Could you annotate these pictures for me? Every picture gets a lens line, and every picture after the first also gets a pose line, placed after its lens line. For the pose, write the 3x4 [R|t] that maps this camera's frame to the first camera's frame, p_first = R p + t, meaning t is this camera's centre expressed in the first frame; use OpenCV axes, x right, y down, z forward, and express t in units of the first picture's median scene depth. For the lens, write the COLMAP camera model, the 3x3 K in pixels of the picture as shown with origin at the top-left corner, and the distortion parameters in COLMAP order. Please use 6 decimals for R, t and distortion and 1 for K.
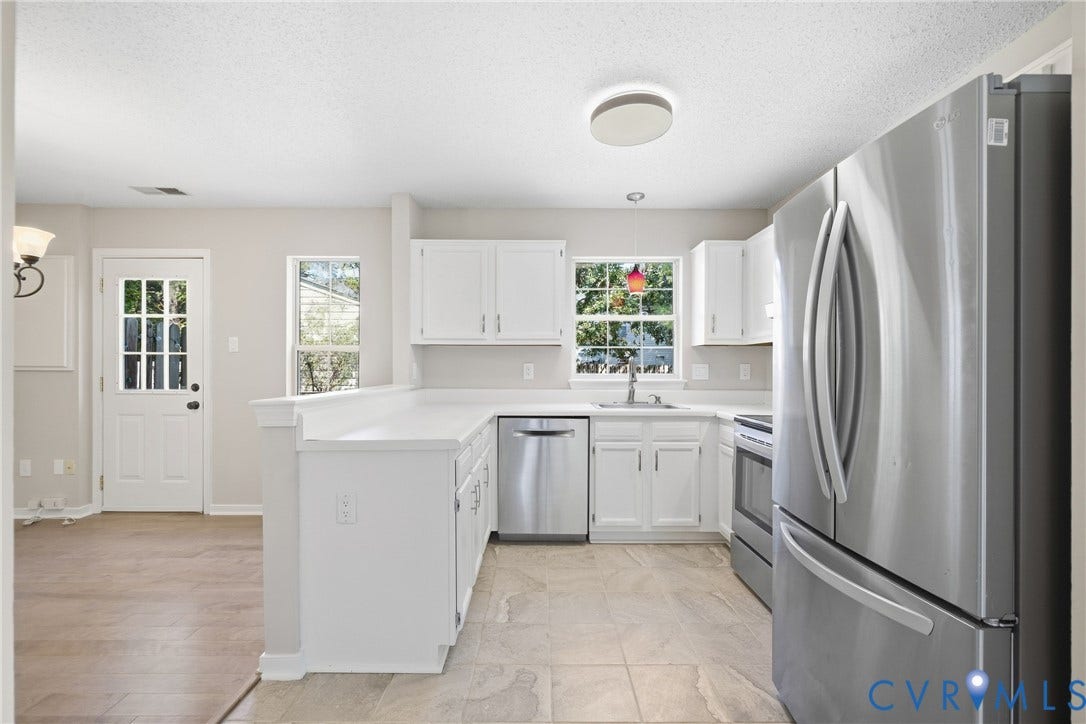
lens RADIAL K [[467.8, 0, 545.3], [0, 467.8, 365.8], [0, 0, 1]] dist [0.000165, 0.000000]
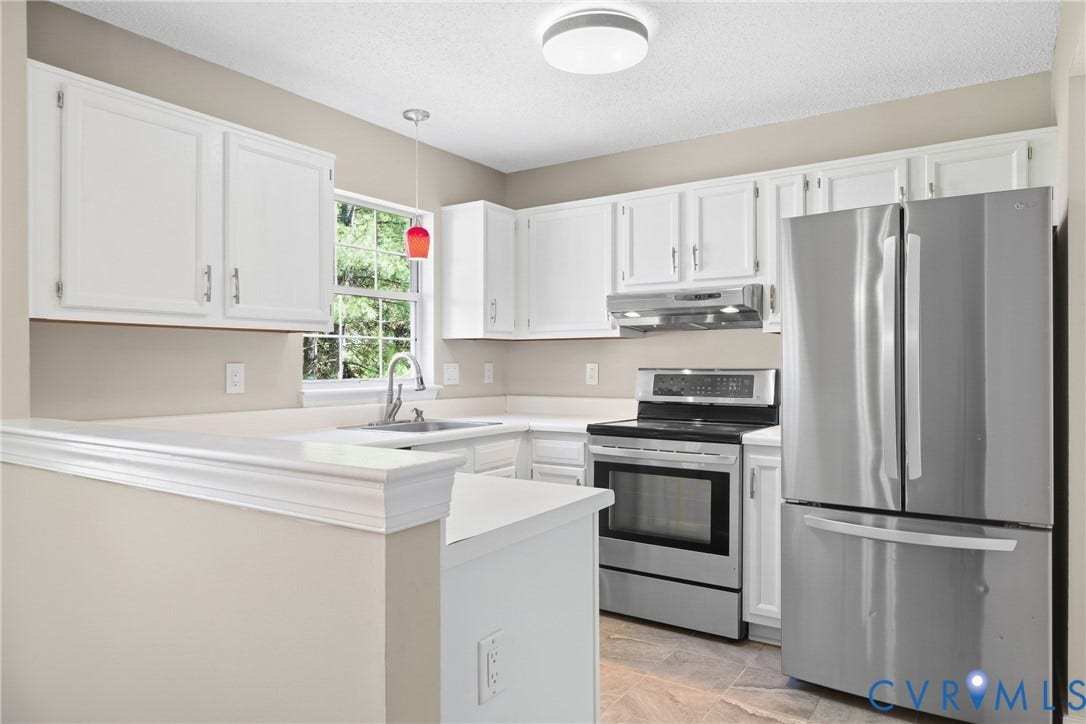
lens RADIAL K [[686.5, 0, 543.7], [0, 686.5, 360.7], [0, 0, 1]] dist [-0.004667, 0.000268]
pose [[0.558478, -0.001653, 0.829517, -0.564496], [0.003639, 0.999993, -0.000457, -0.007772], [-0.829511, 0.003274, 0.558481, 0.319258]]
